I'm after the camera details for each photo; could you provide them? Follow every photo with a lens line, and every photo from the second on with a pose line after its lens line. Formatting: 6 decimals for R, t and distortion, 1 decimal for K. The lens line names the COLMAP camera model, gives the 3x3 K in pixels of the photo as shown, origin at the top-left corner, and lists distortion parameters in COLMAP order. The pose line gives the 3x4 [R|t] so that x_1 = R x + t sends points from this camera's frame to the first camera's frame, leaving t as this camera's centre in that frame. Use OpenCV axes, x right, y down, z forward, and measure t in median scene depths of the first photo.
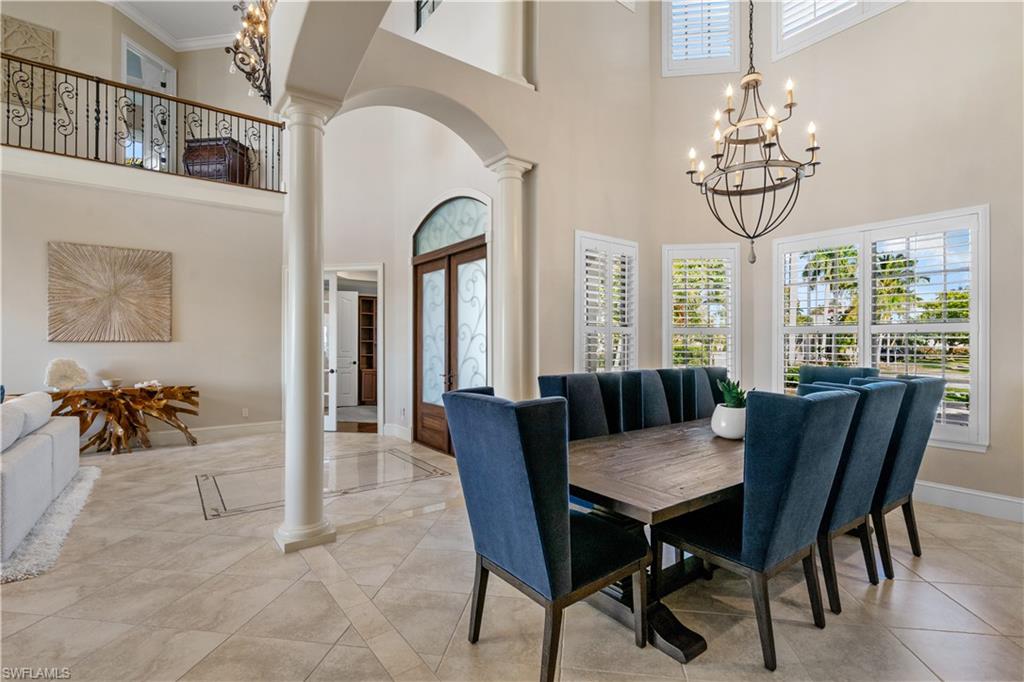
lens RADIAL K [[470.2, 0, 511.8], [0, 470.2, 341.2], [0, 0, 1]] dist [-0.003380, -0.000133]
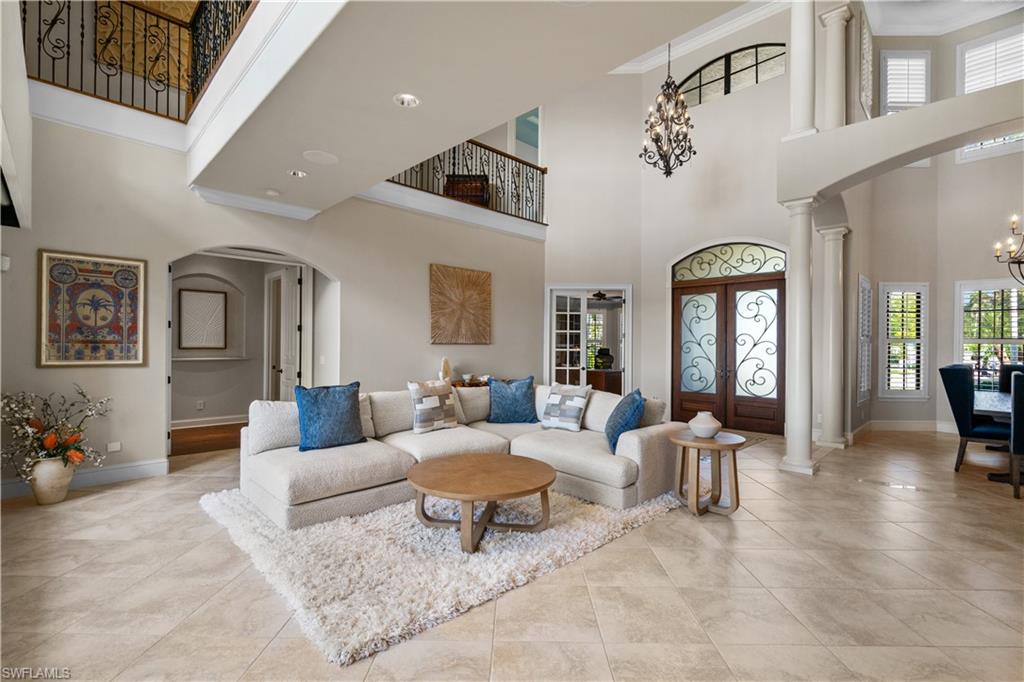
lens RADIAL K [[470.2, 0, 512.9], [0, 470.2, 344.1], [0, 0, 1]] dist [-0.003380, -0.000133]
pose [[0.991234, 0.012186, 0.131555, -0.899199], [-0.010845, 0.999882, -0.010908, 0.011624], [-0.131672, 0.009385, 0.991249, -0.250661]]
